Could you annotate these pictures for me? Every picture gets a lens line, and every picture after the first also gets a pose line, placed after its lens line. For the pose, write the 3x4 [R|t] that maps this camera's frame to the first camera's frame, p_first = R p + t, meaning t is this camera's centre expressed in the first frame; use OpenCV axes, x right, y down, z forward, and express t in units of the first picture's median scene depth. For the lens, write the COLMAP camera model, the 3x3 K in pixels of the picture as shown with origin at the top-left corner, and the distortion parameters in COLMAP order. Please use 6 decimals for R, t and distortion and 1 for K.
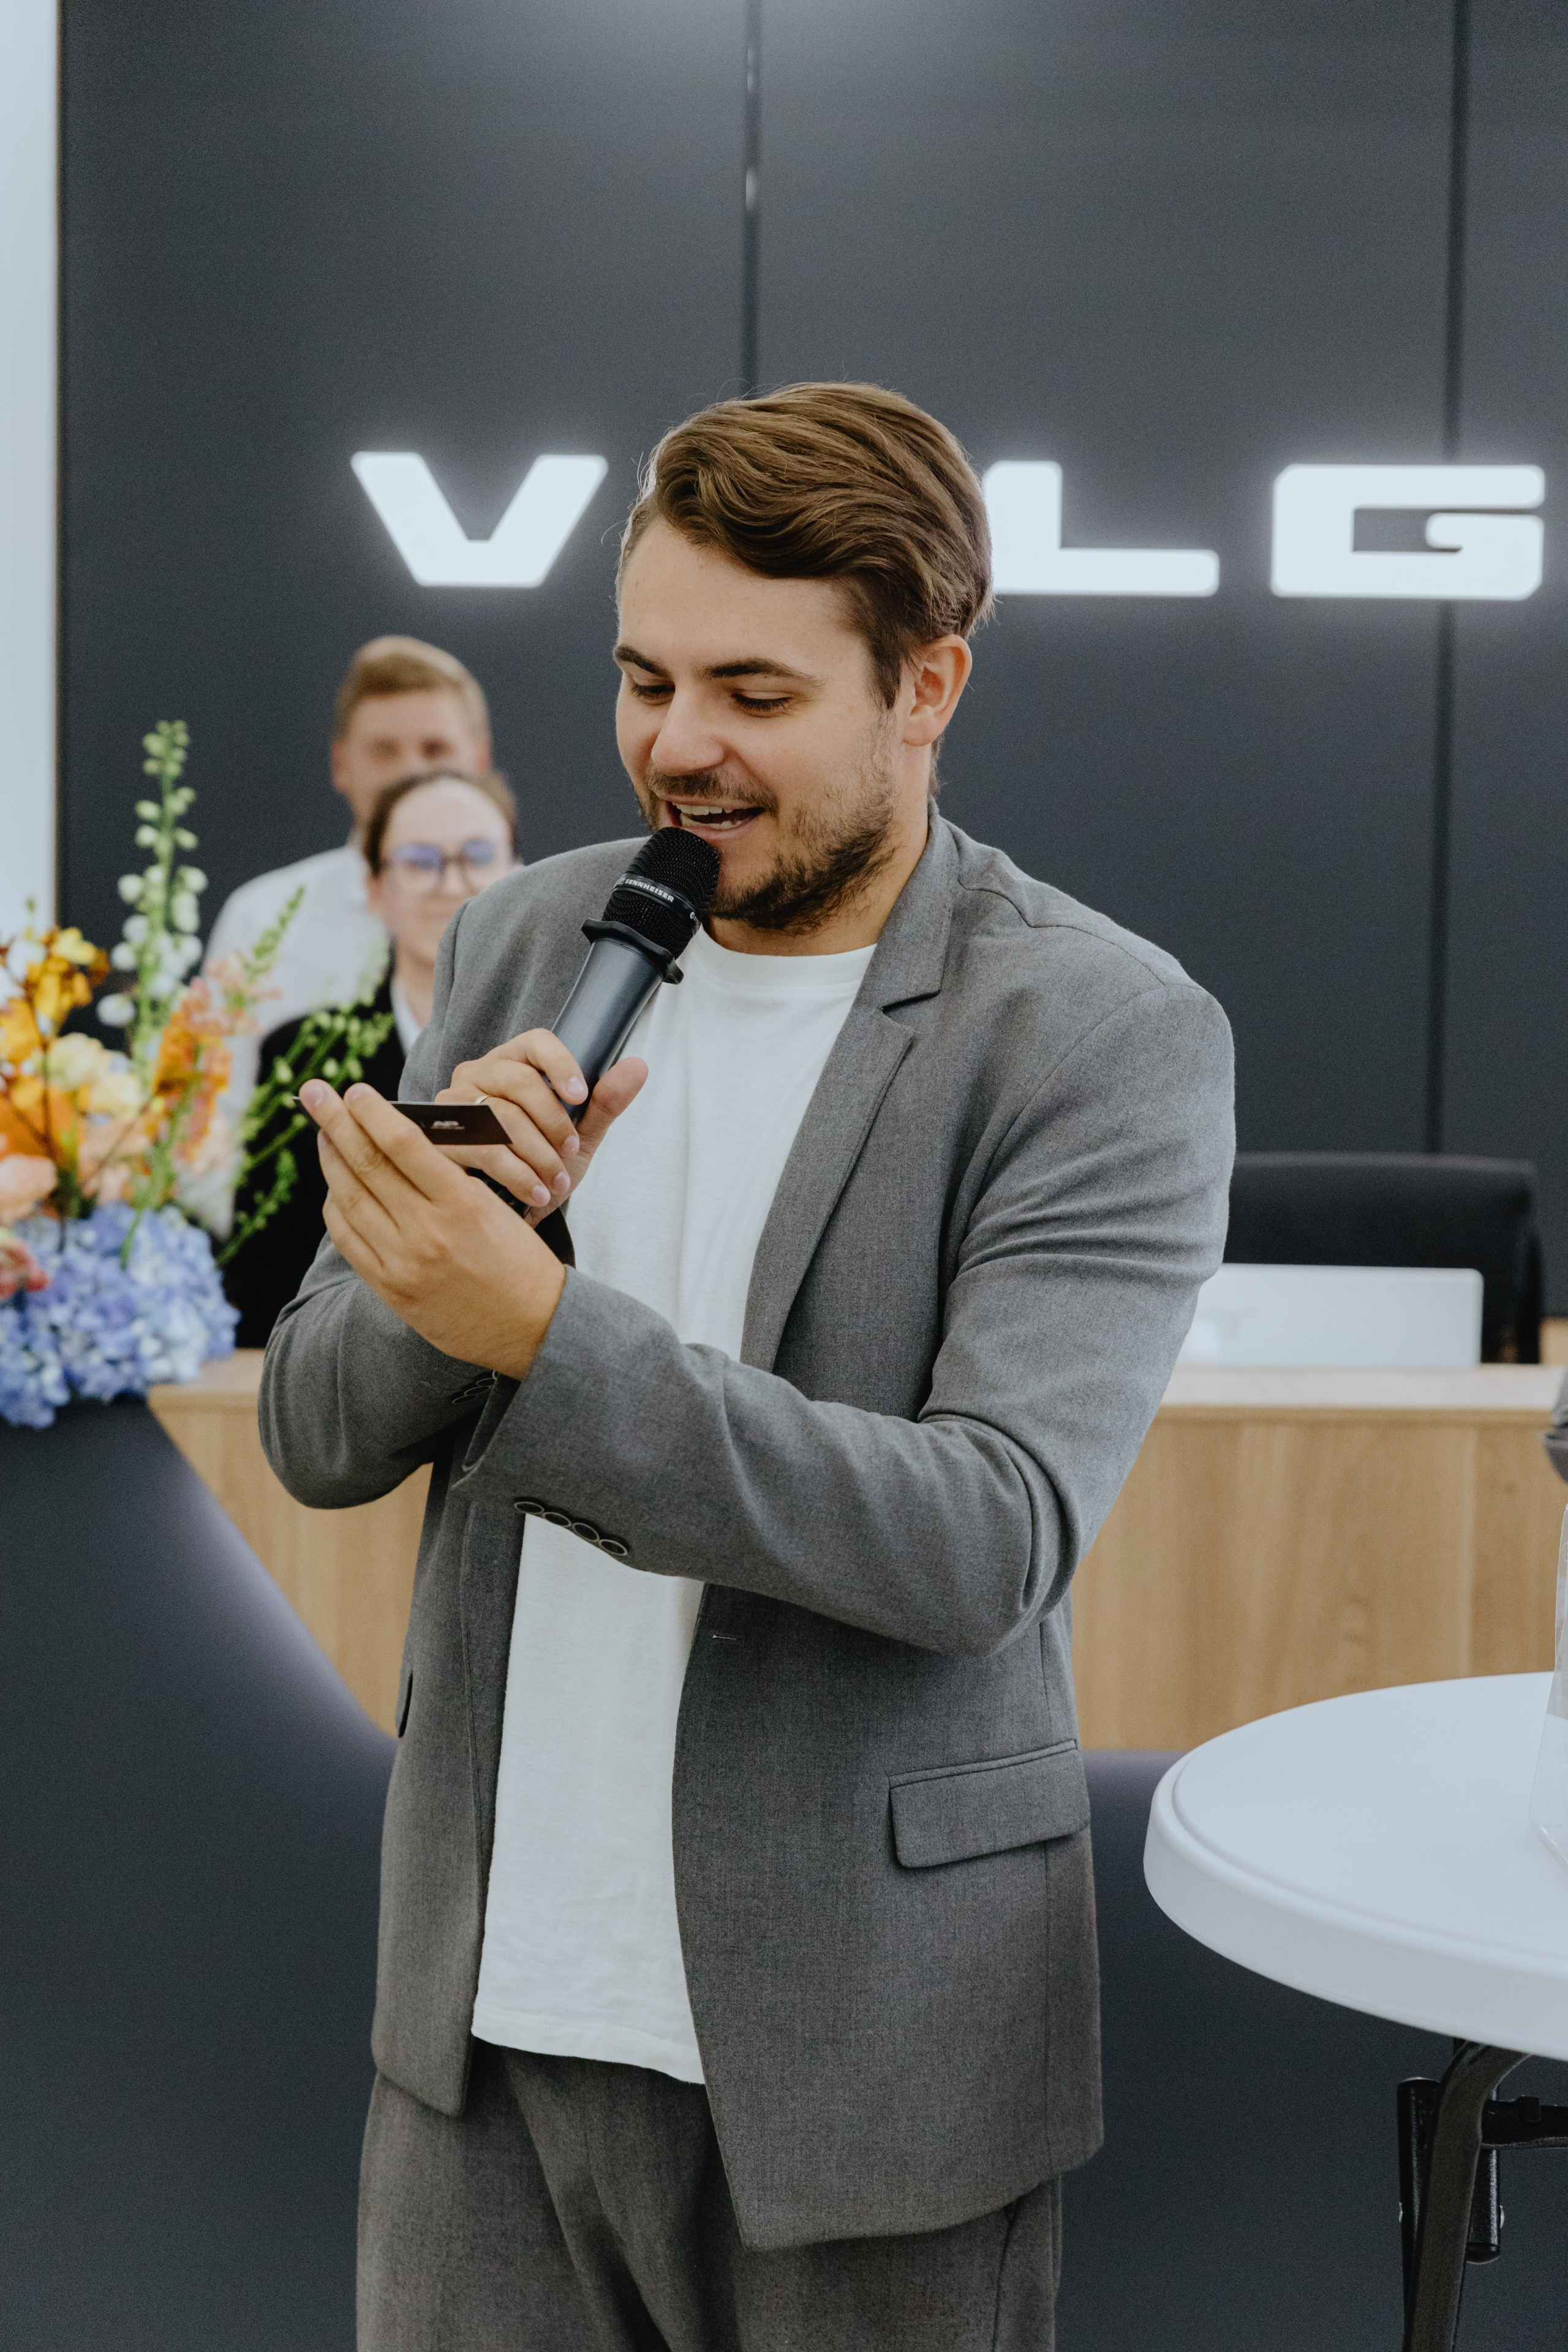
lens RADIAL K [[4356.5, 0, 791.3], [0, 4356.5, 1173.2], [0, 0, 1]] dist [0.009803, 0.211376]
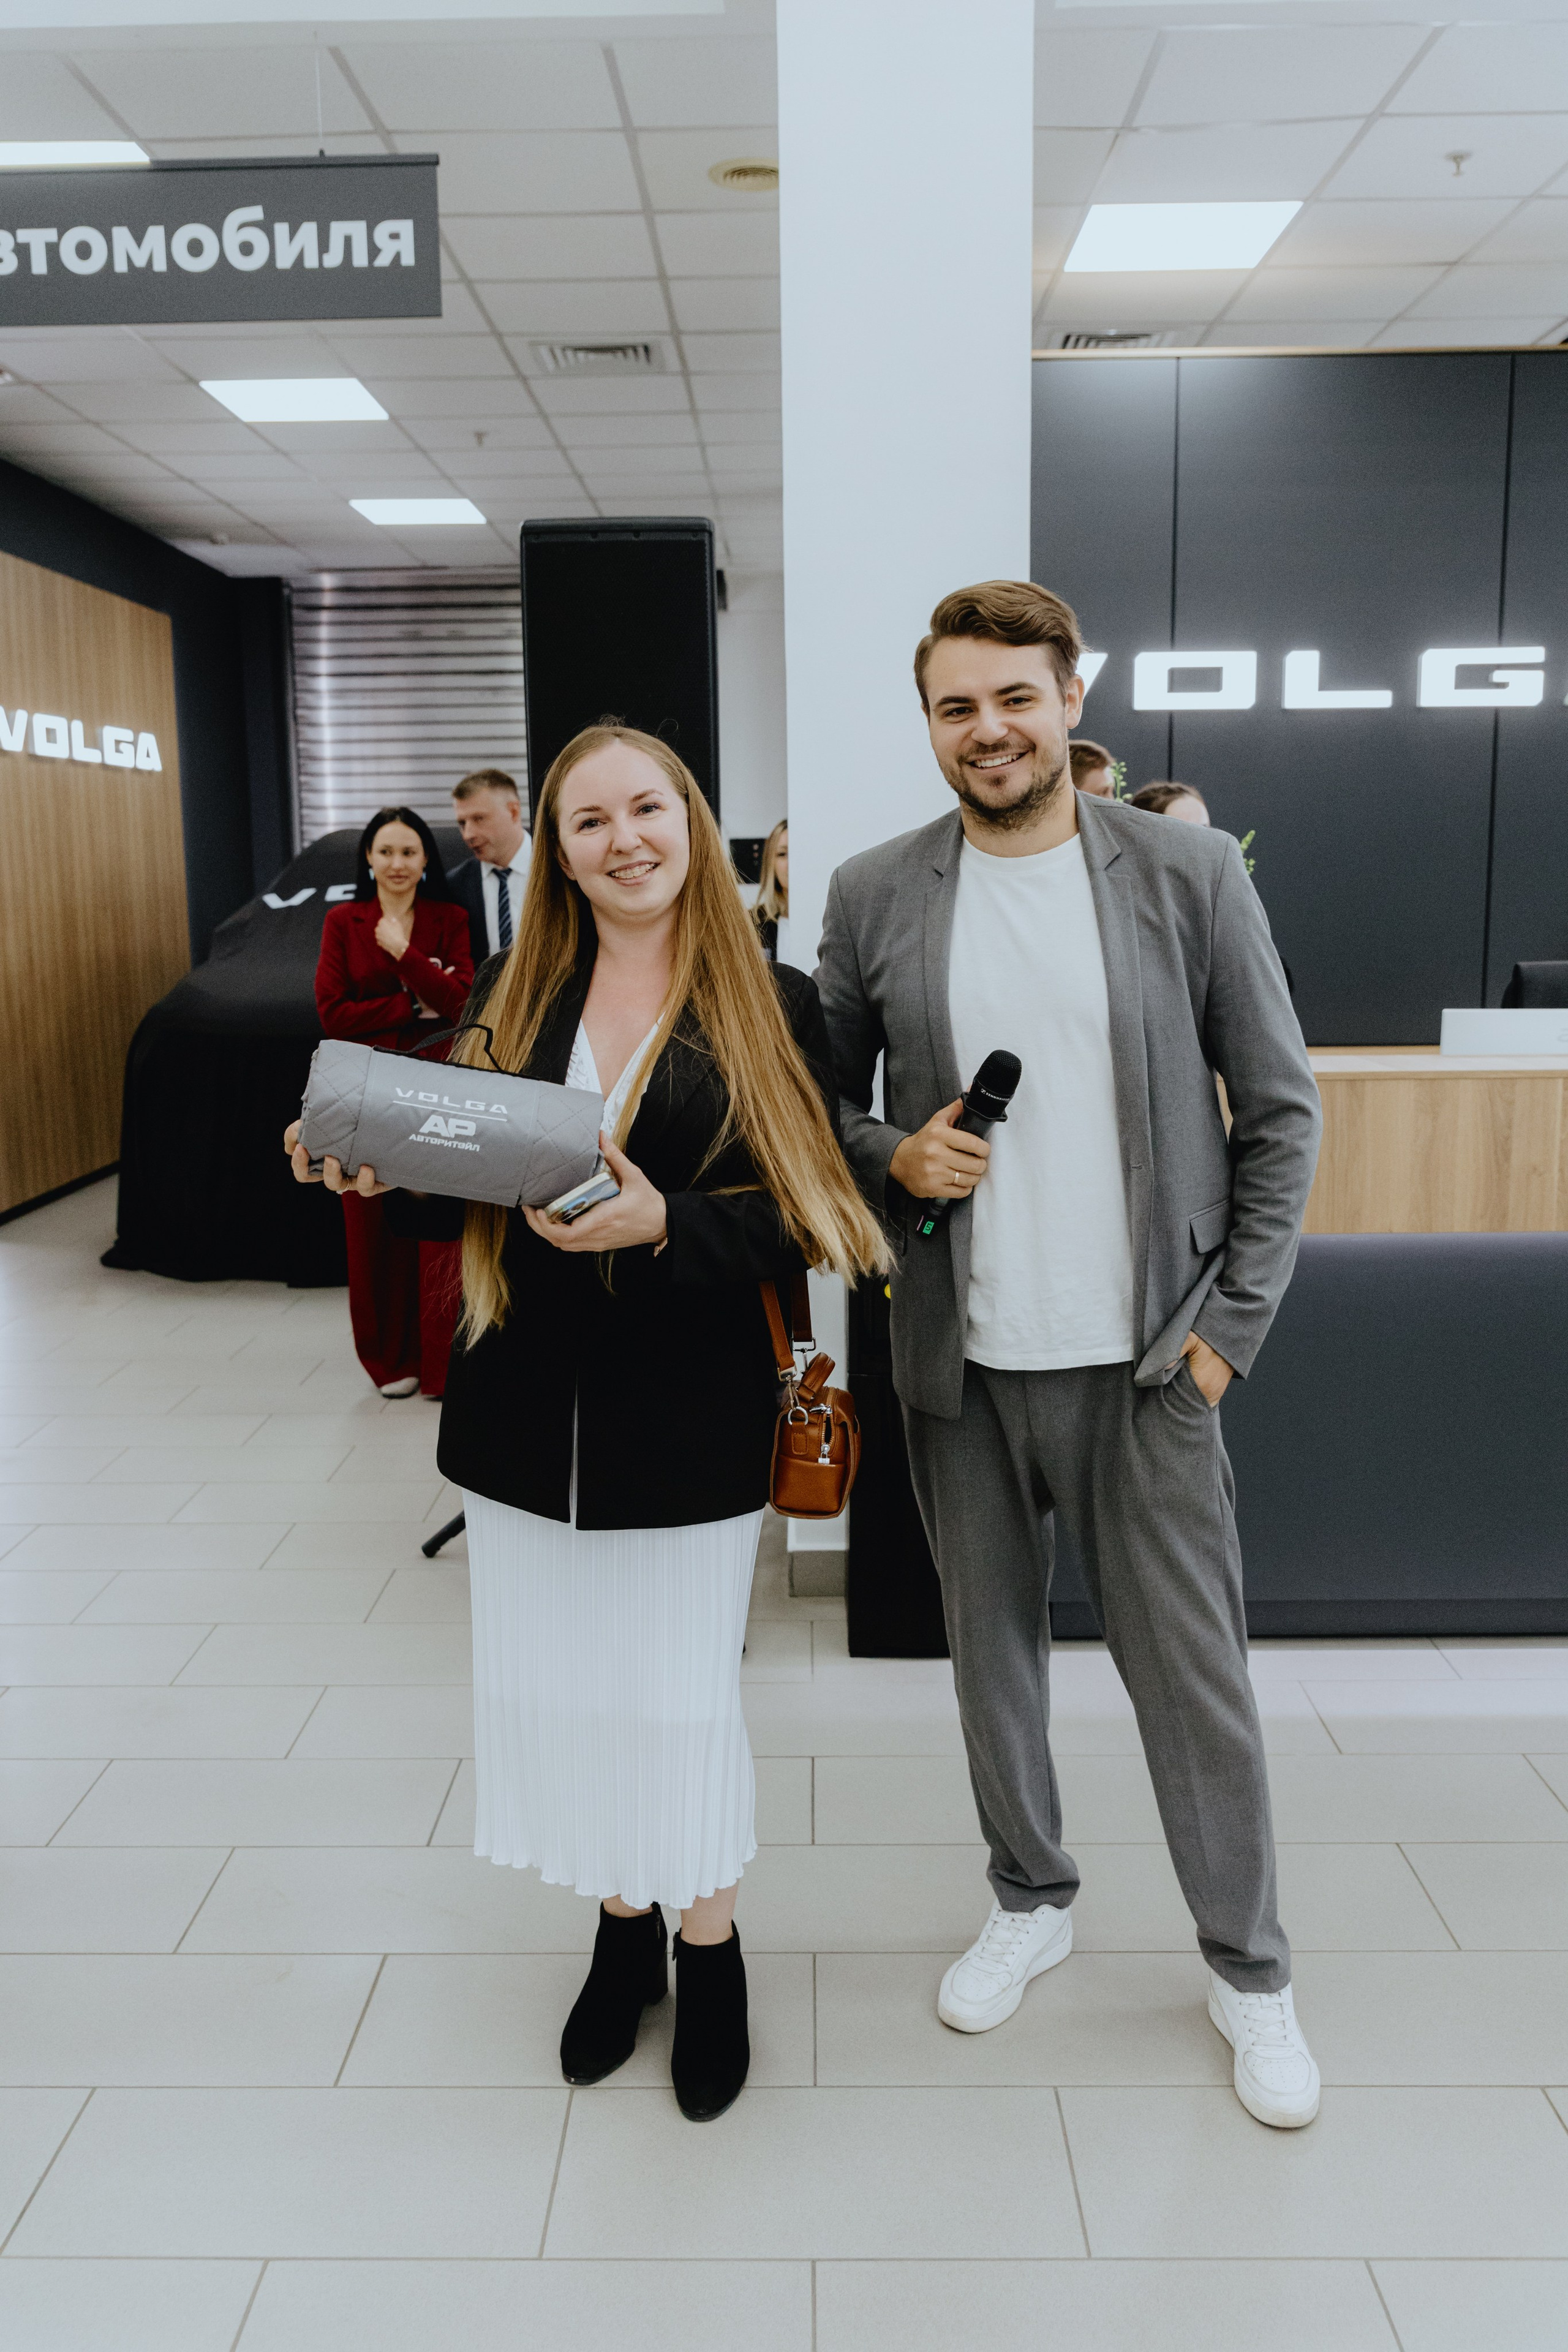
lens RADIAL K [[1913.7, 0, 784.8], [0, 1913.7, 1171.0], [0, 0, 1]] dist [-0.013761, 0.014861]
pose [[0.999416, -0.020849, -0.027056, -0.298291], [0.023051, 0.996215, 0.083808, 0.014235], [0.025206, -0.084382, 0.996115, 0.051747]]
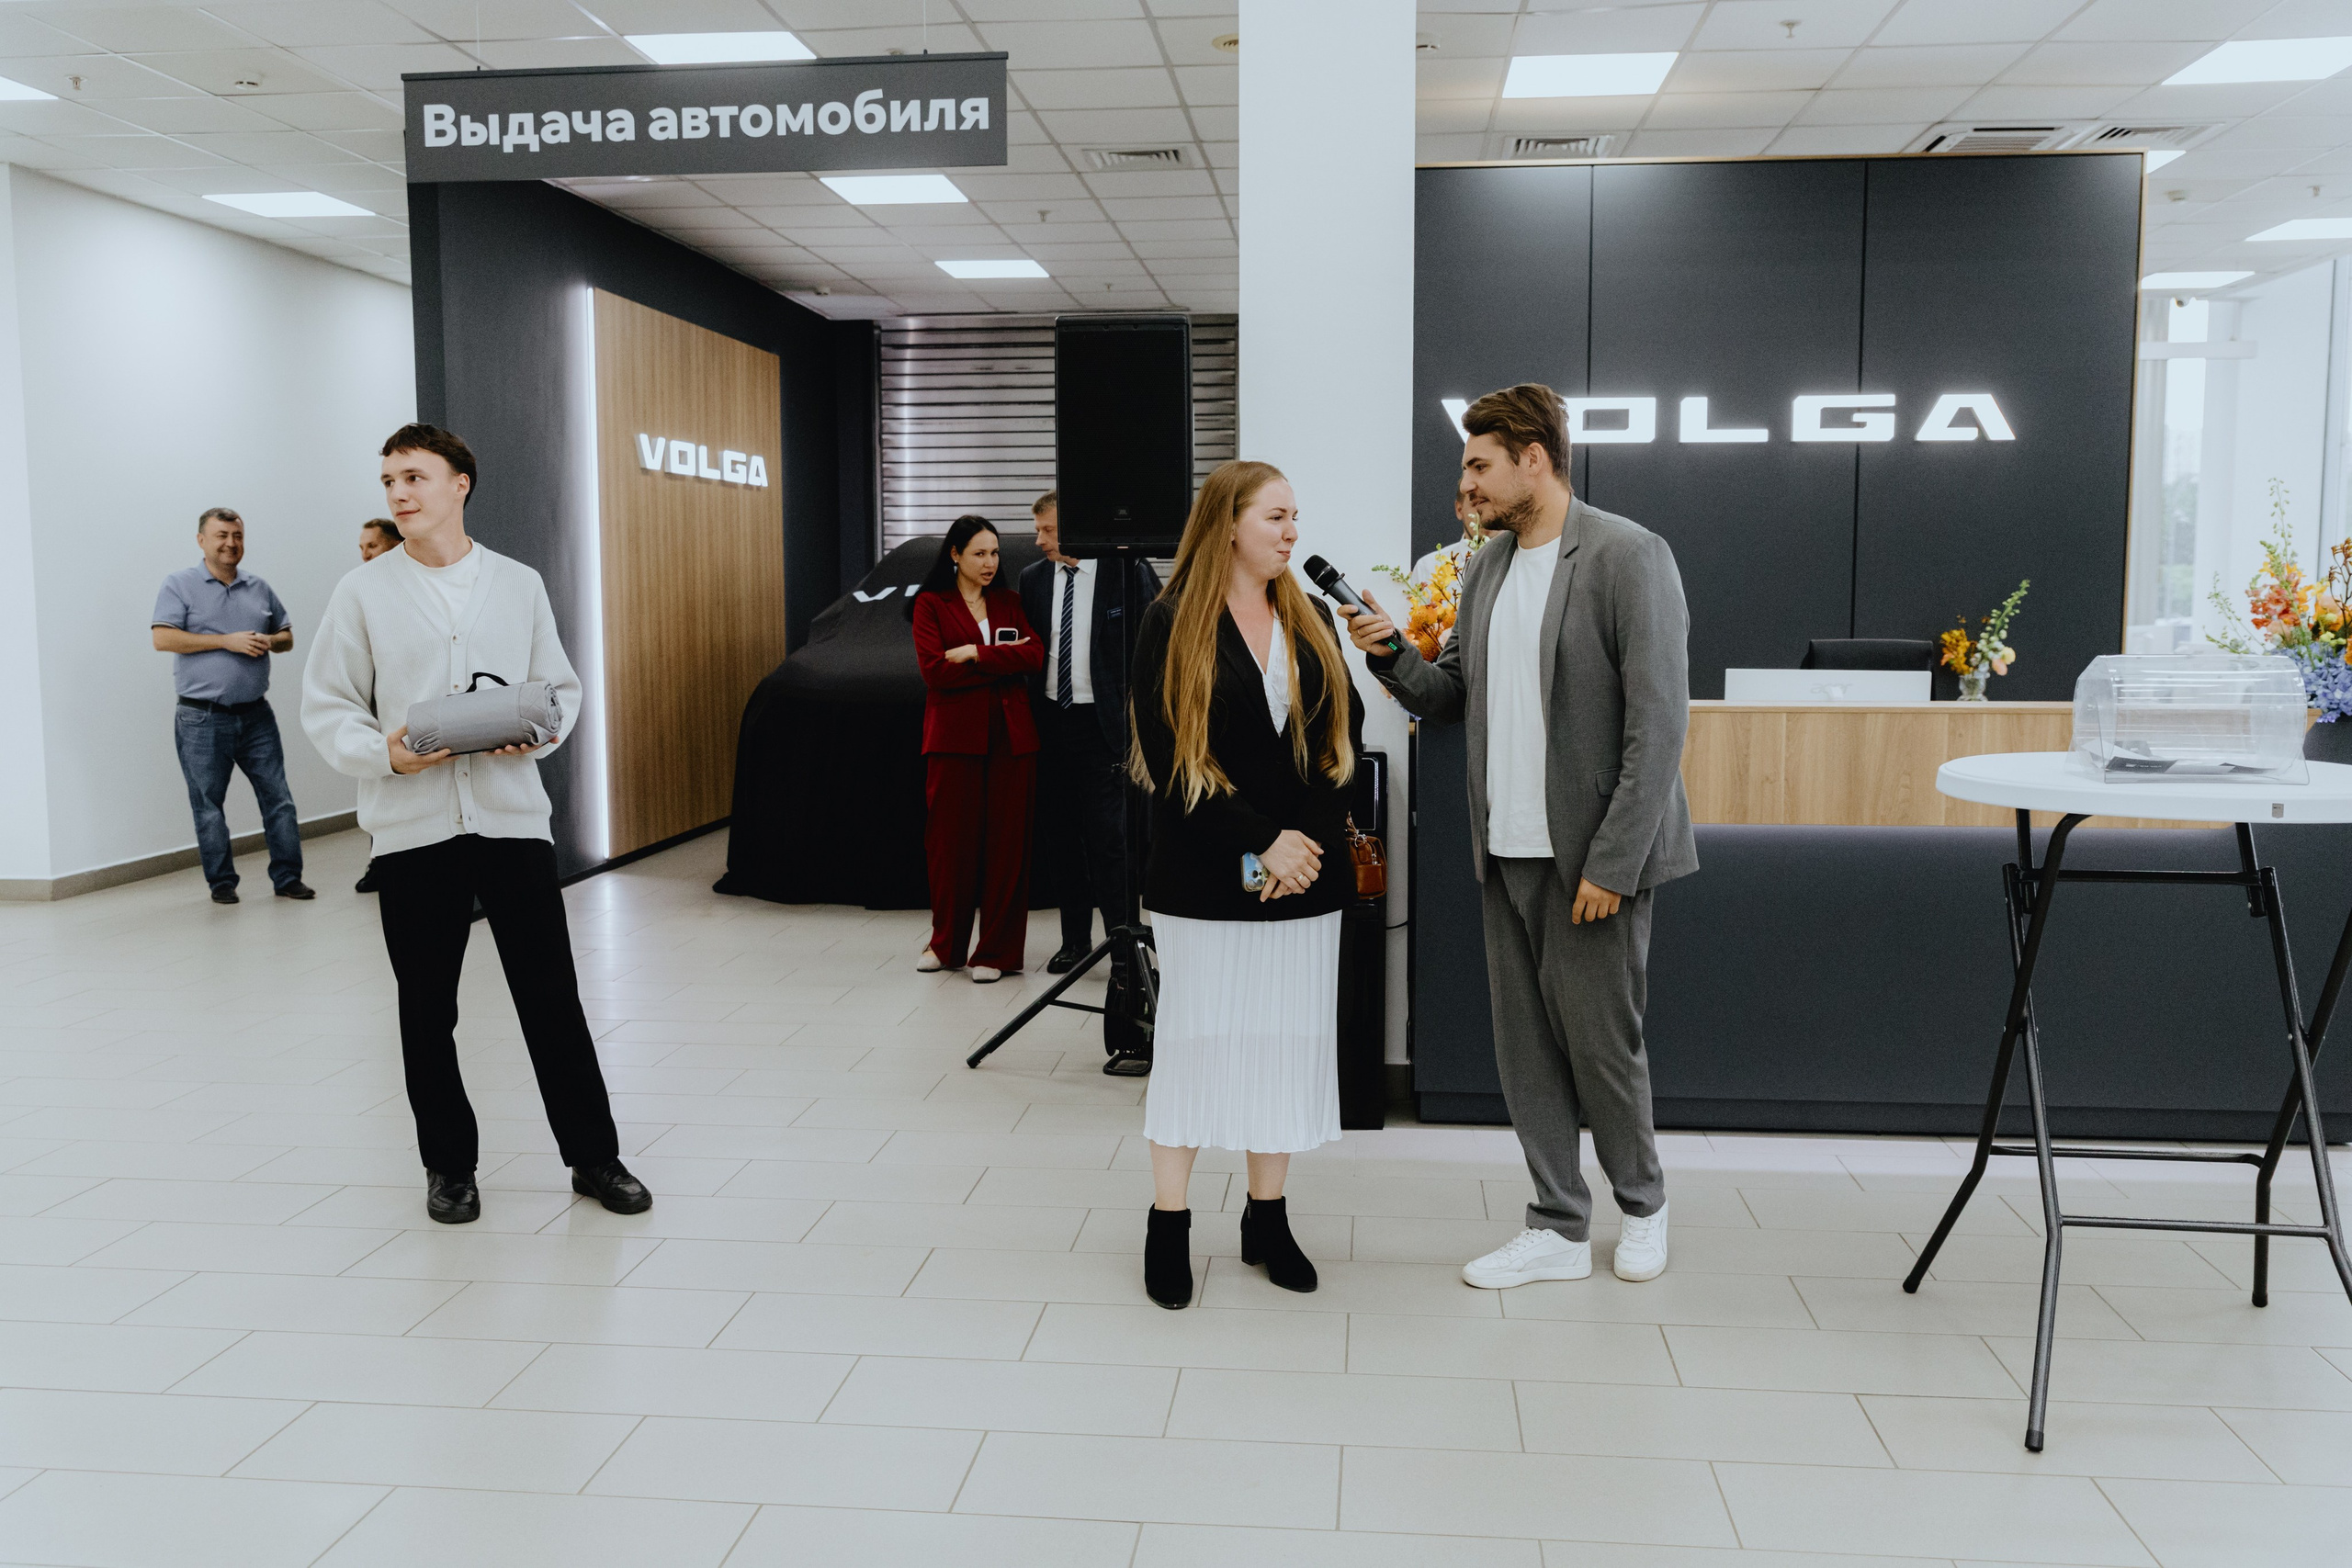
lens RADIAL K [[1944.6, 0, 1187.7], [0, 1944.6, 773.9], [0, 0, 1]] dist [-0.011253, 0.006978]
pose [[0.994009, -0.004426, -0.109207, -0.205083], [0.006813, 0.999746, 0.021491, 0.065138], [0.109084, -0.022106, 0.993787, -0.350978]]
